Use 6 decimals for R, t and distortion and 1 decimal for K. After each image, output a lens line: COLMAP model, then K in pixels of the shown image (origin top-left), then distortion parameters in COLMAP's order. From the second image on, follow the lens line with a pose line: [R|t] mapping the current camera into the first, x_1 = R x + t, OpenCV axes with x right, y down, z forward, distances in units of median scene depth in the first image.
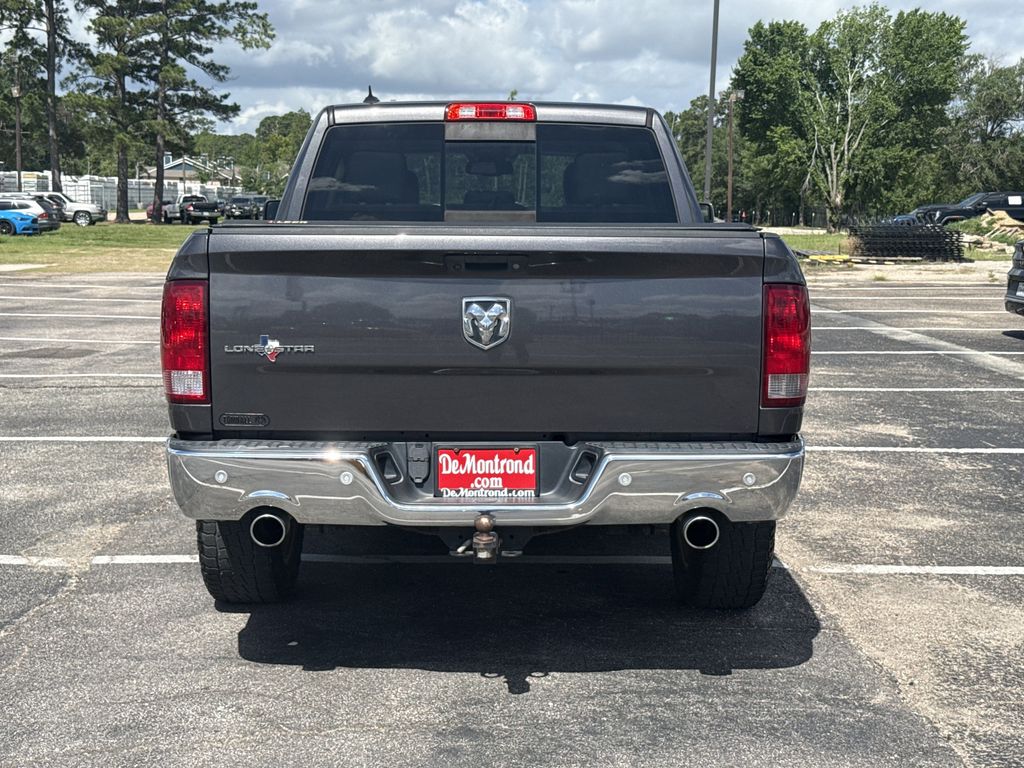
lens RADIAL K [[1432.6, 0, 515.0], [0, 1432.6, 397.9], [0, 0, 1]] dist [0.219625, -0.515066]
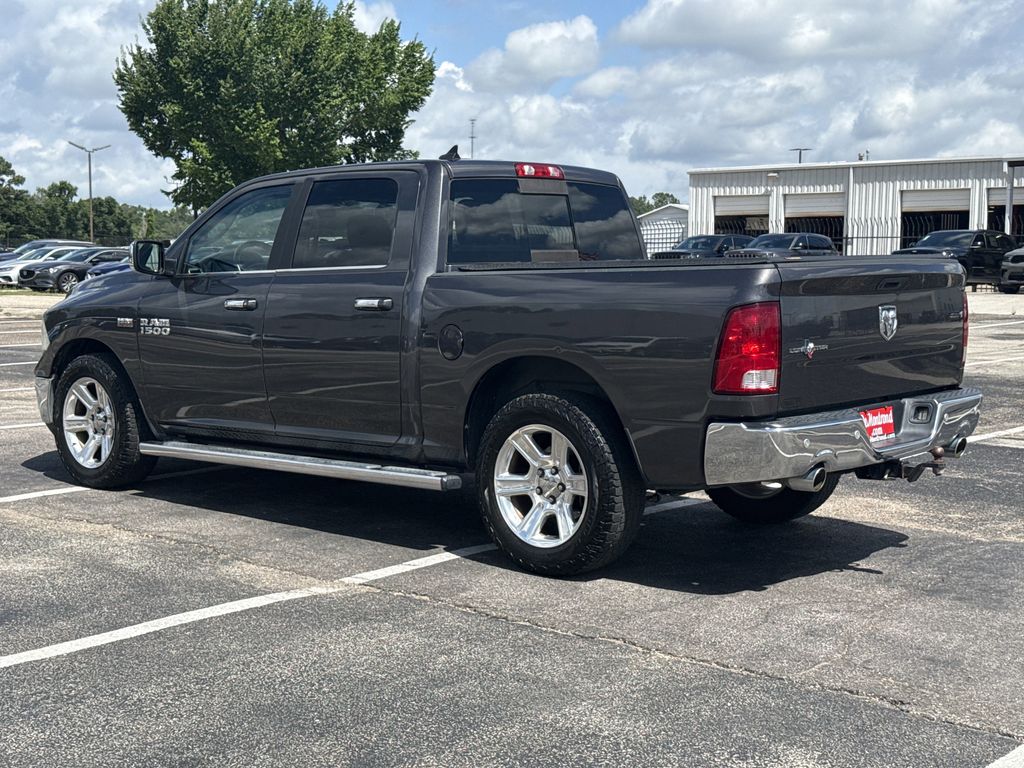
lens RADIAL K [[1432.6, 0, 515.0], [0, 1432.6, 397.9], [0, 0, 1]] dist [0.219625, -0.515066]
pose [[0.671647, -0.084895, 0.735992, -1.126300], [0.103036, 0.994463, 0.020681, -0.036487], [-0.733672, 0.061943, 0.676675, 0.219754]]
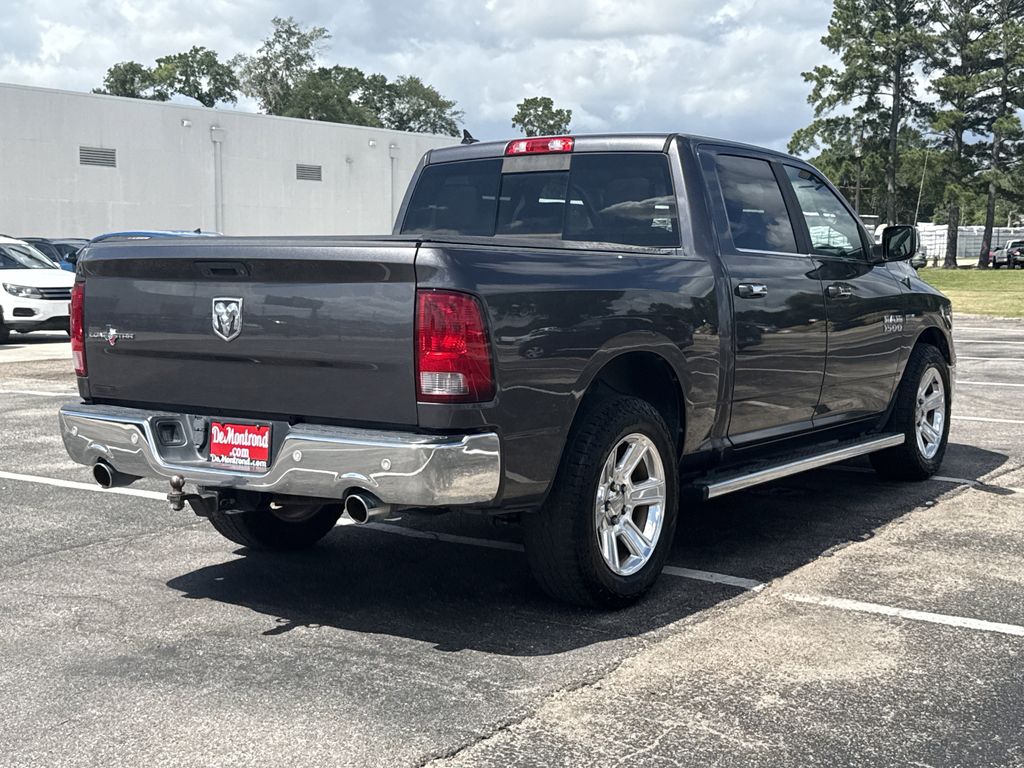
lens RADIAL K [[1349.0, 0, 522.9], [0, 1349.0, 386.0], [0, 0, 1]] dist [0.203071, -0.453444]
pose [[0.818520, 0.046473, -0.572595, 0.681156], [-0.067077, 0.997636, -0.014916, 0.003975], [0.570548, 0.050617, 0.819703, 0.166801]]
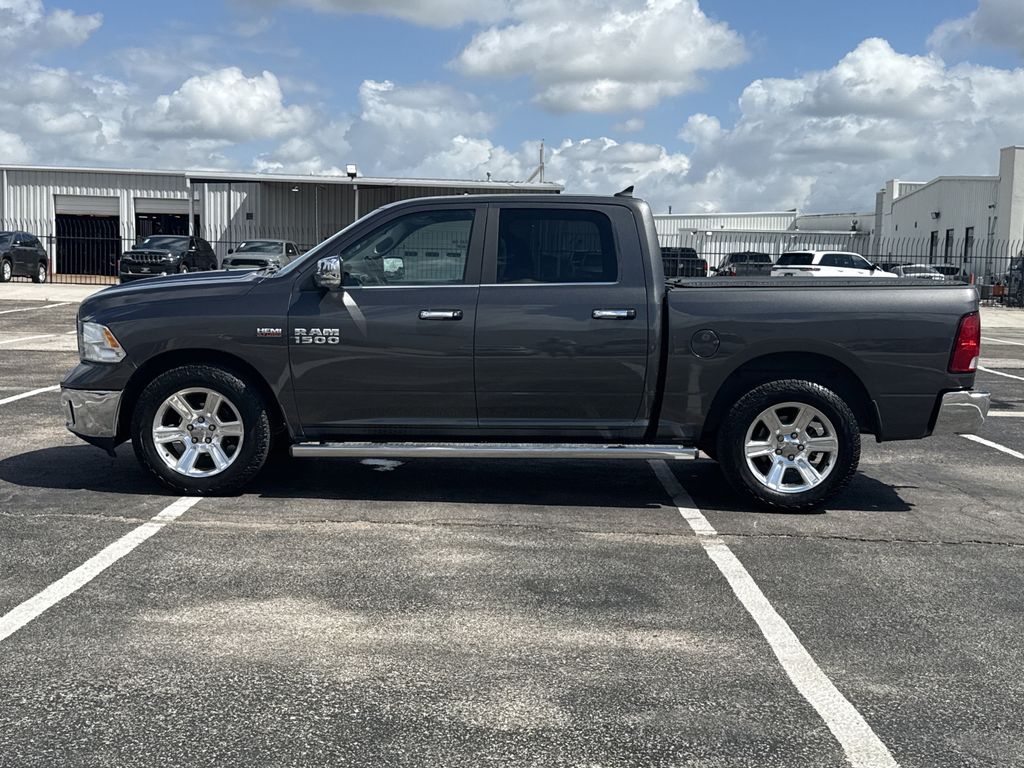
lens RADIAL K [[1265.8, 0, 512.0], [0, 1265.8, 384.0], [0, 0, 1]] dist [0.193523, -0.500024]
pose [[0.035707, -0.107033, 0.993614, -1.688710], [0.108066, 0.988832, 0.102634, -0.194342], [-0.993502, 0.103711, 0.046875, 1.290090]]
